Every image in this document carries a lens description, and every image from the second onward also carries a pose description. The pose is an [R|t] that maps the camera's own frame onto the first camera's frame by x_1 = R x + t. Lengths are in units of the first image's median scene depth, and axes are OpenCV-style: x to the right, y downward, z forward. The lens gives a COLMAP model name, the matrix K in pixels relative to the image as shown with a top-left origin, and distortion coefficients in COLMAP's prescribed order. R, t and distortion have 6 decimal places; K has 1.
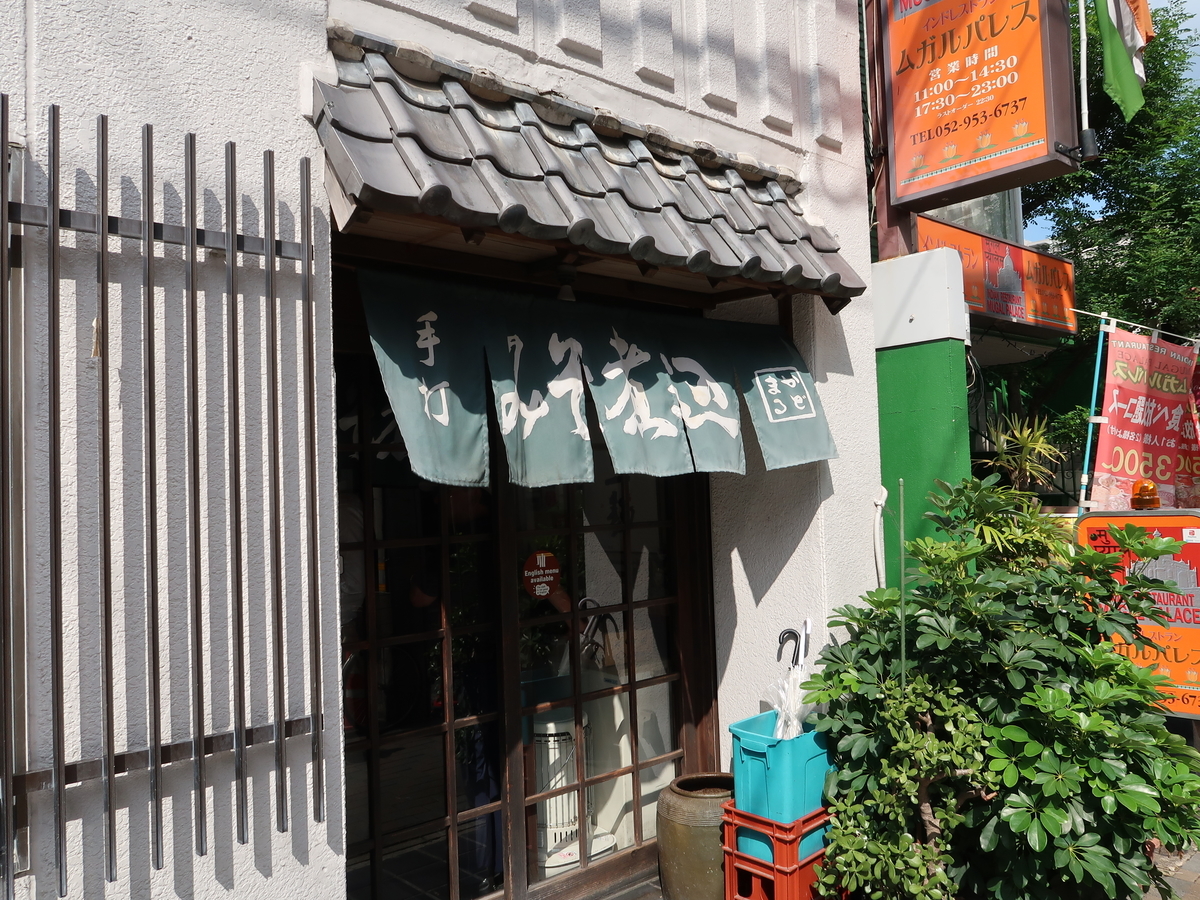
lens RADIAL K [[922.1, 0, 601.9], [0, 922.1, 445.8], [0, 0, 1]] dist [-0.017434, 0.004334]
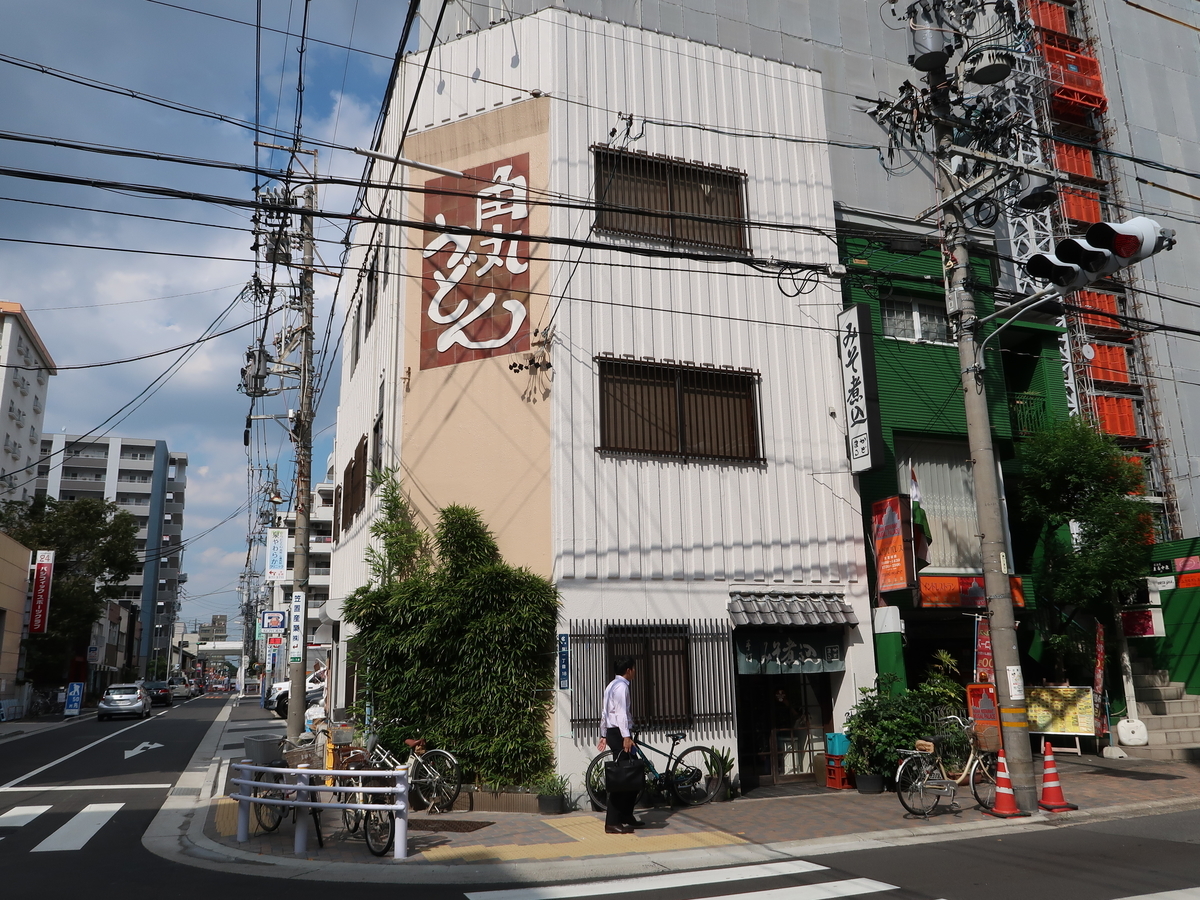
lens RADIAL K [[922.1, 0, 601.9], [0, 922.1, 445.8], [0, 0, 1]] dist [-0.017434, 0.004334]
pose [[0.931840, -0.073434, -0.355362, 0.824020], [0.005136, 0.981880, -0.189434, -0.200328], [0.362834, 0.174697, 0.915332, -3.623786]]
